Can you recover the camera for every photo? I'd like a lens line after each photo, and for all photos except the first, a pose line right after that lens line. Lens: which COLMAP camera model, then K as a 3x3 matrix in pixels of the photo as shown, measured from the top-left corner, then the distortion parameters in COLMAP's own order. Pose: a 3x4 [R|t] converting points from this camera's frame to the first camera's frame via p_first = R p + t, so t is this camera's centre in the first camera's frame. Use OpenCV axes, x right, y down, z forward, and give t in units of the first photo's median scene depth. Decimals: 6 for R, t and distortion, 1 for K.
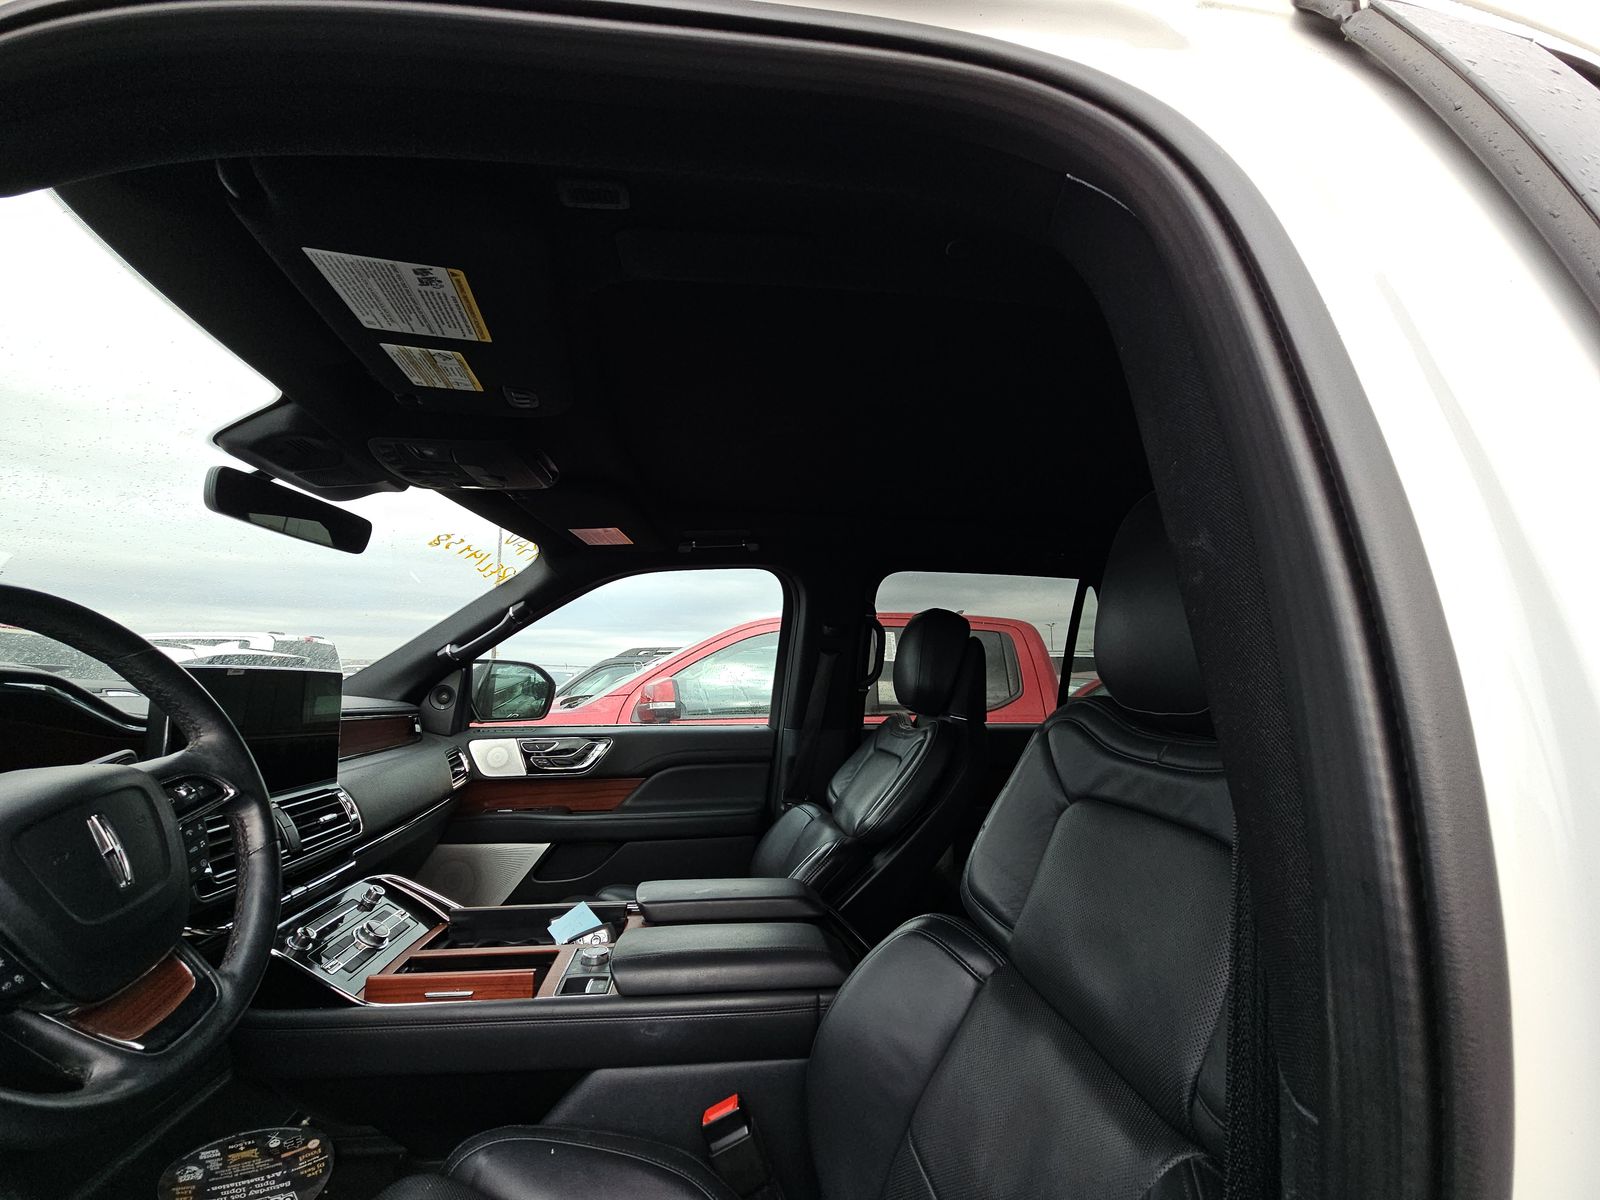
lens RADIAL K [[639.3, 0, 800.0], [0, 639.3, 600.0], [0, 0, 1]] dist [-0.000865, -0.000121]
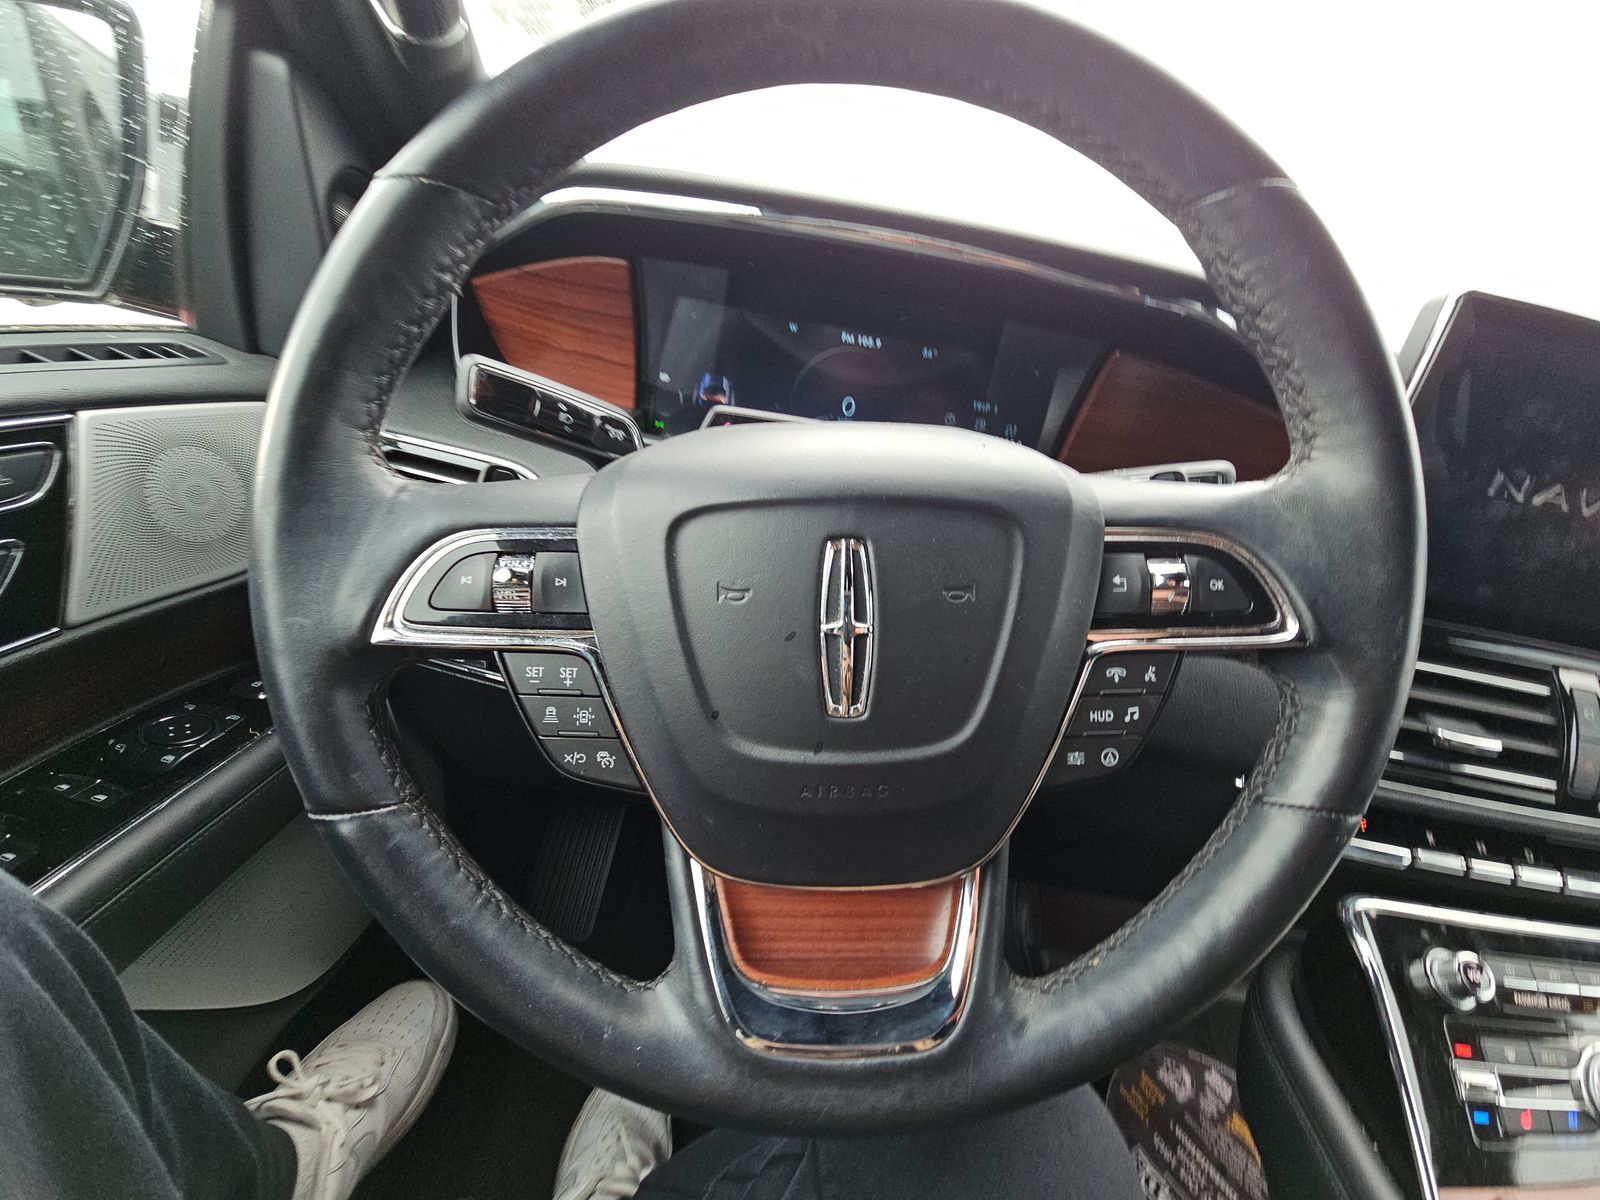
lens RADIAL K [[639.3, 0, 800.0], [0, 639.3, 600.0], [0, 0, 1]] dist [-0.000865, -0.000121]
pose [[-0.192683, 0.374734, -0.906889, -0.521645], [-0.044317, 0.919942, 0.389543, 0.159399], [0.980260, 0.115249, -0.160650, 0.788287]]
